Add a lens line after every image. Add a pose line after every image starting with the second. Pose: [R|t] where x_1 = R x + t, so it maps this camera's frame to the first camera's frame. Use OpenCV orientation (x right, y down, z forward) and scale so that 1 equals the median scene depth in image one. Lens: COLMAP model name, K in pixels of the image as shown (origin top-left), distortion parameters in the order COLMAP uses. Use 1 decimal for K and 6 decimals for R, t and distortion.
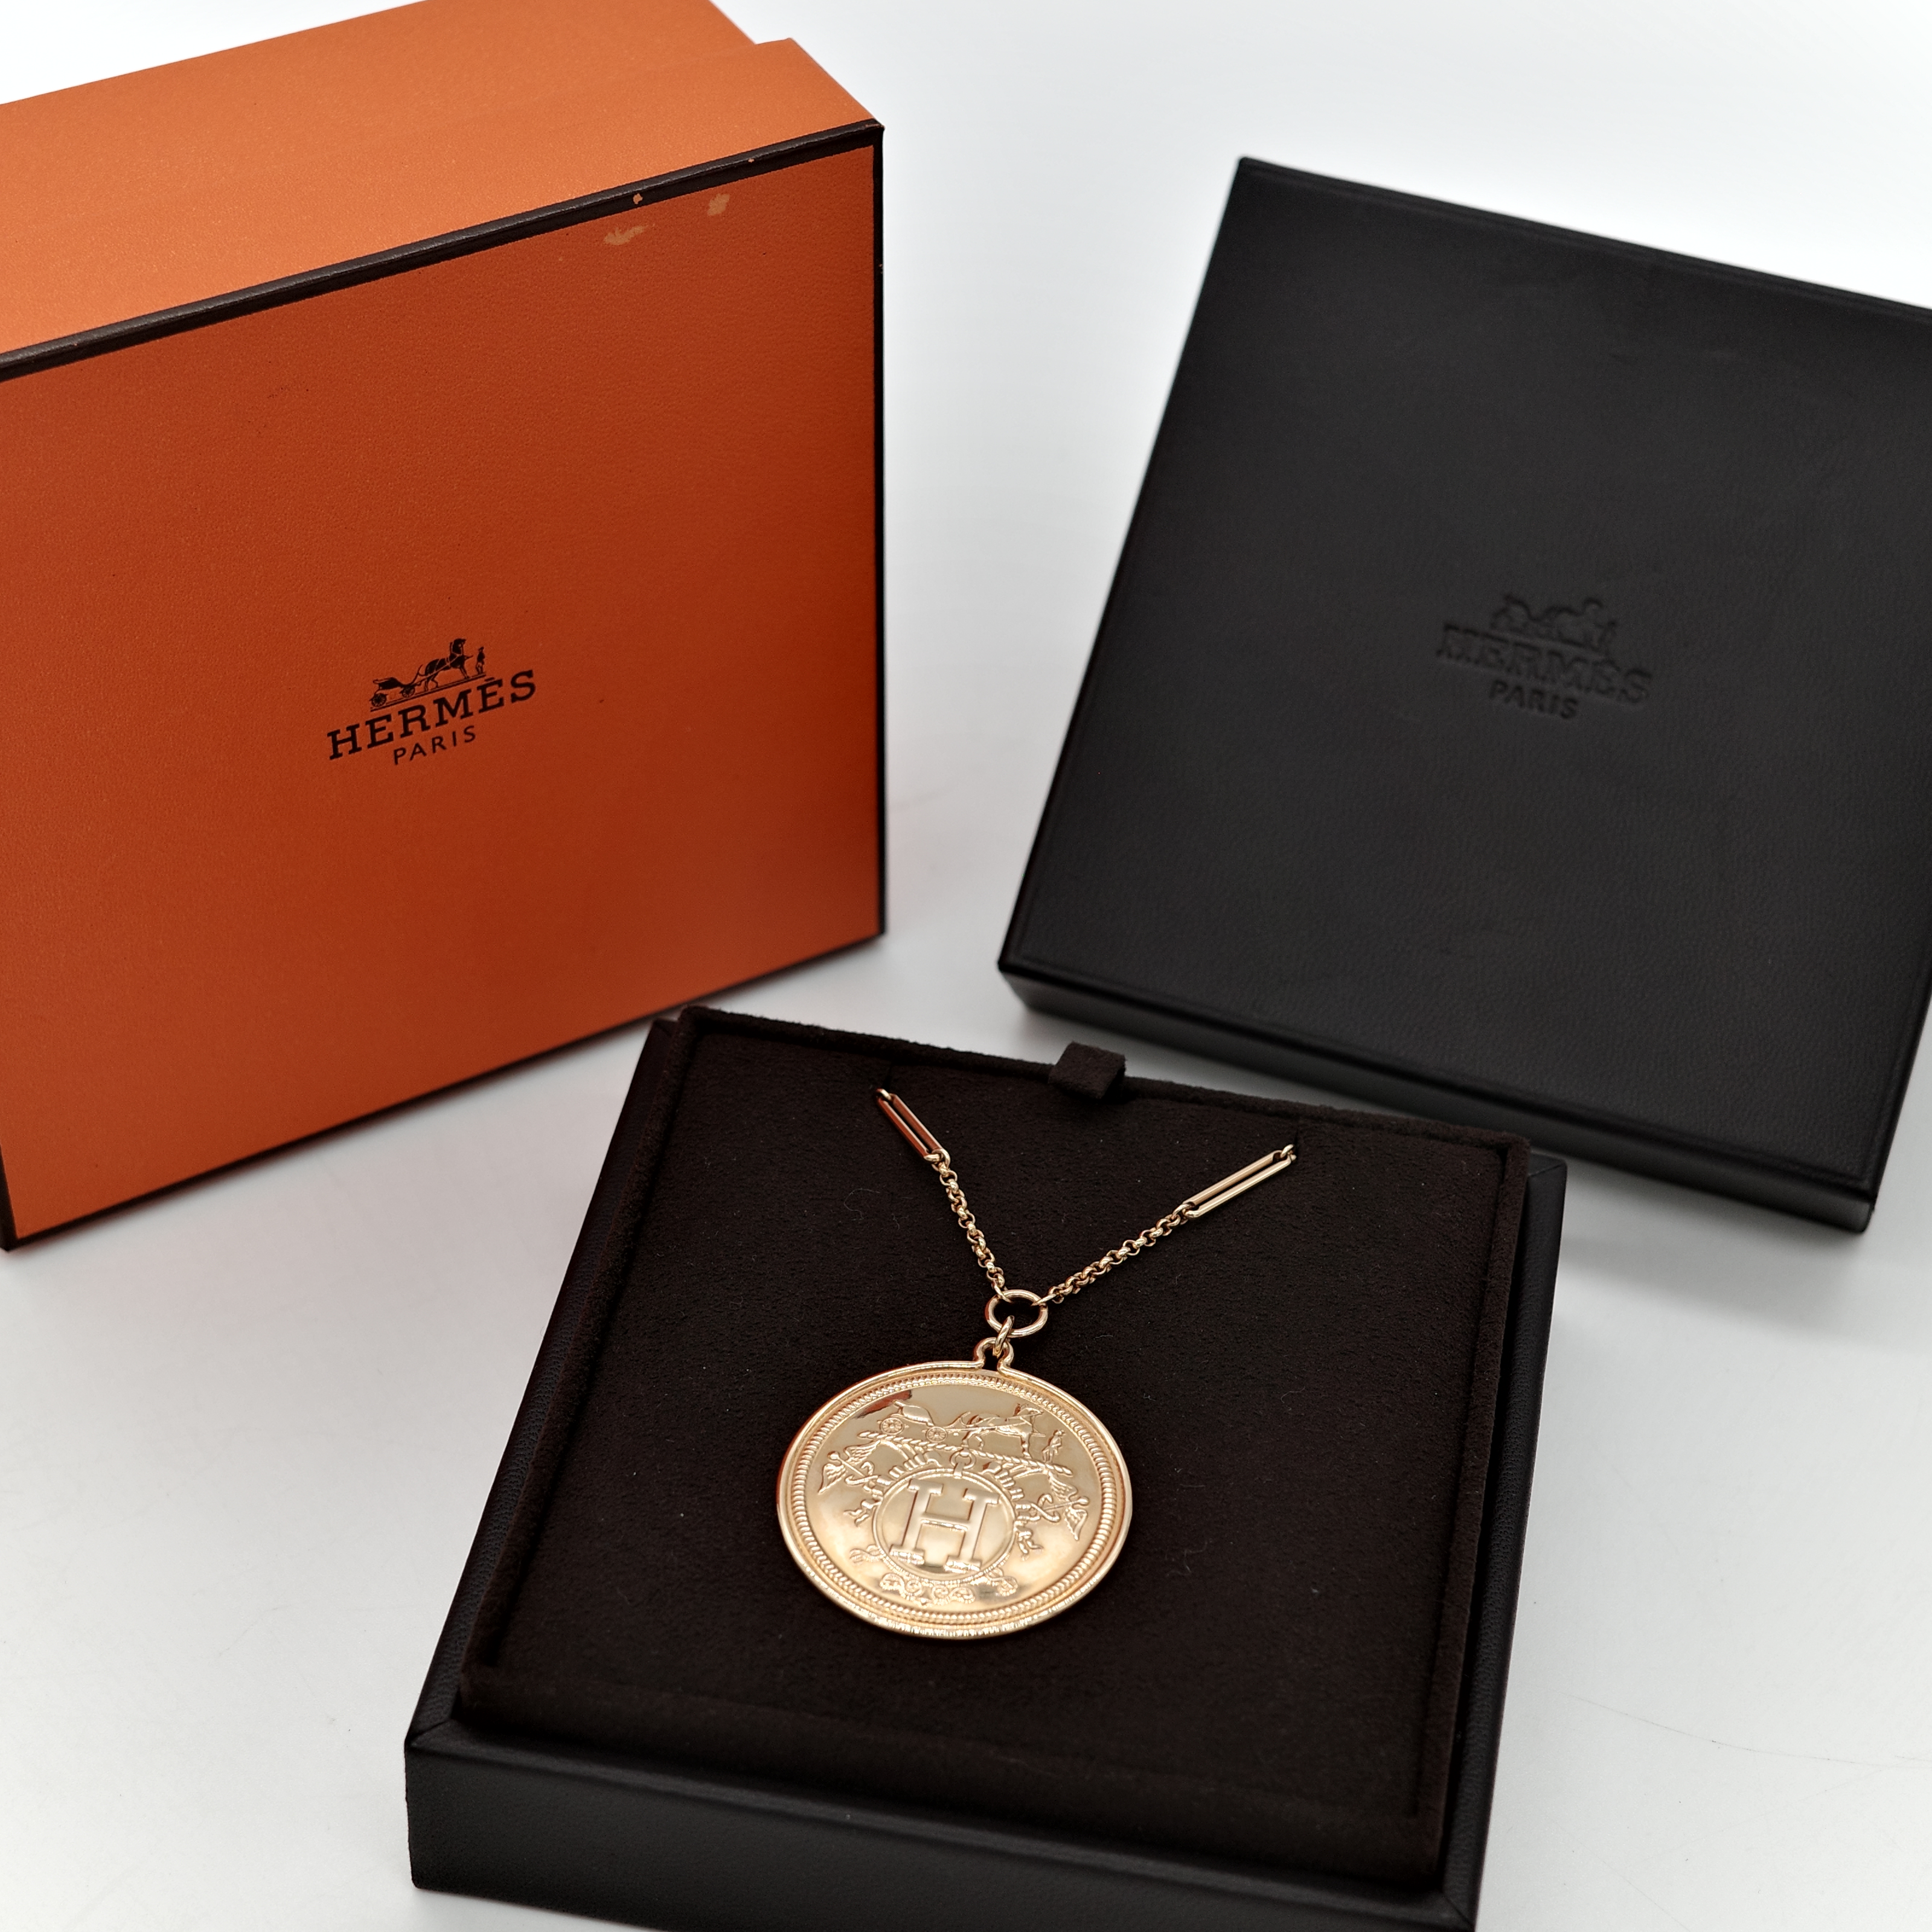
lens RADIAL K [[4667.0, 0, 966.0], [0, 4667.0, 966.0], [0, 0, 1]] dist [-0.096087, 0.353975]
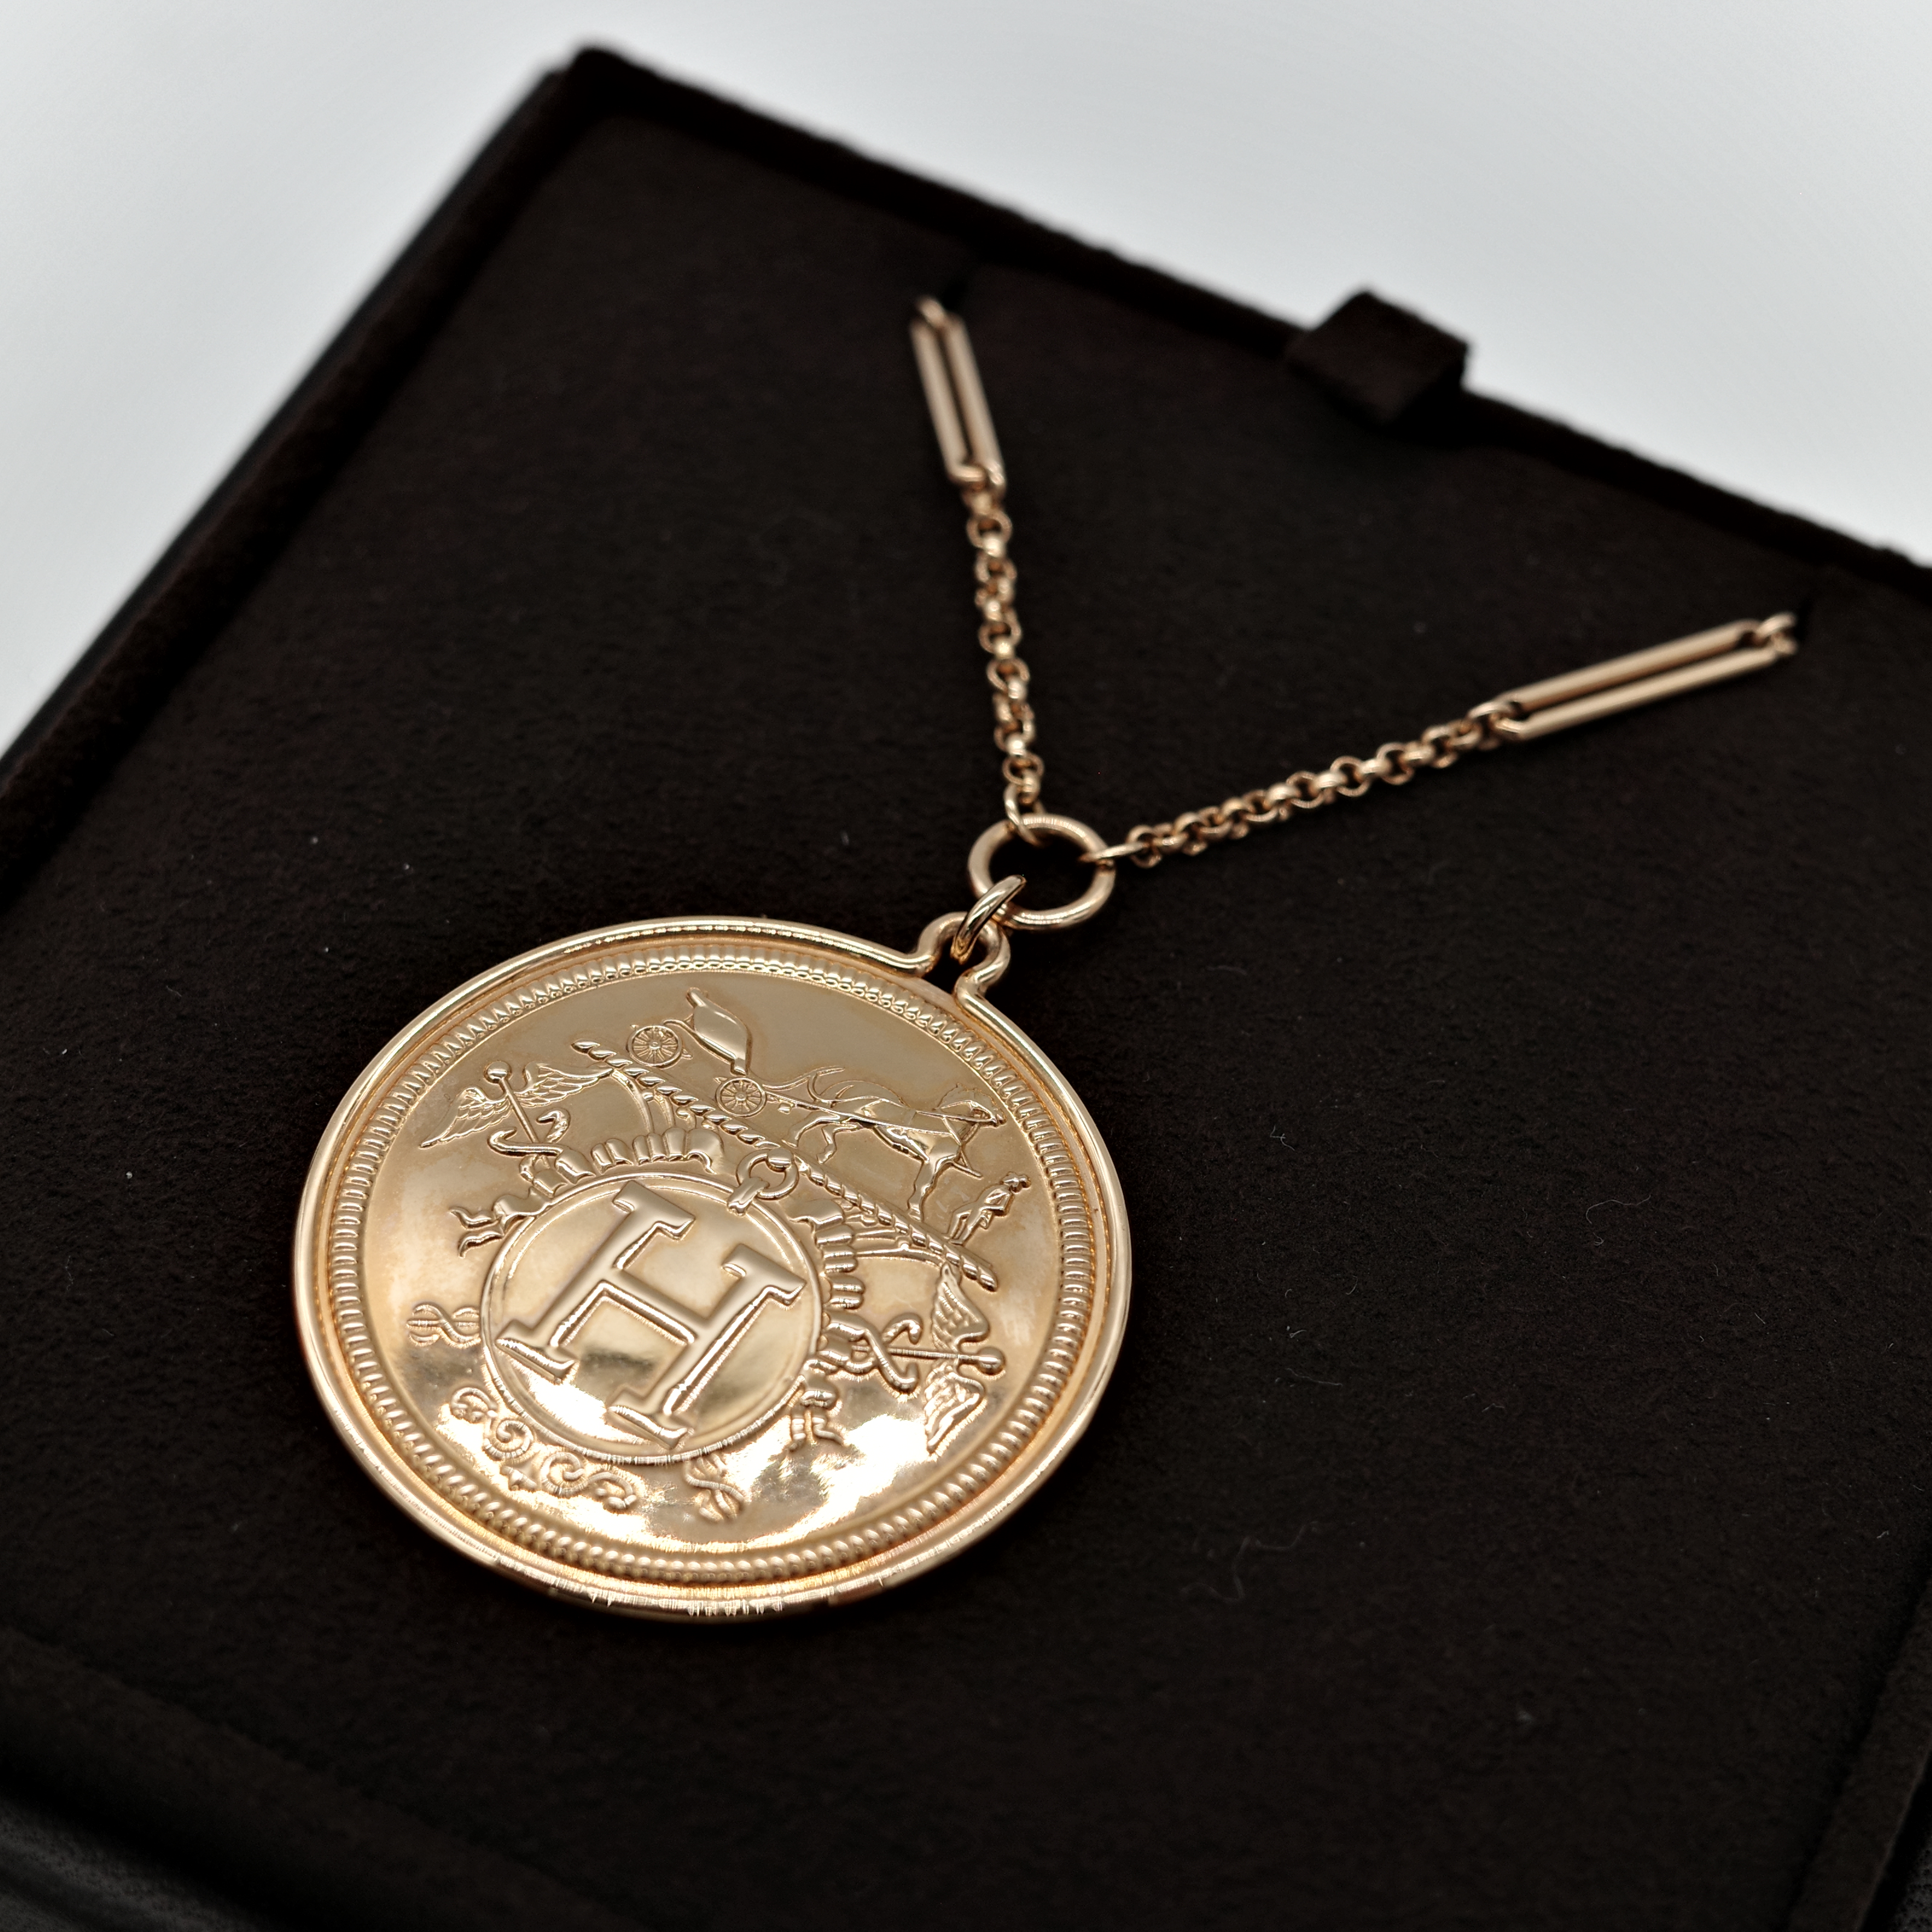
lens RADIAL K [[4667.0, 0, 966.0], [0, 4667.0, 966.0], [0, 0, 1]] dist [-0.096087, 0.353975]
pose [[0.962740, 0.224367, -0.150965, 0.070928], [-0.195654, 0.963275, 0.183905, 0.004760], [0.186683, -0.147516, 0.971282, 0.573827]]
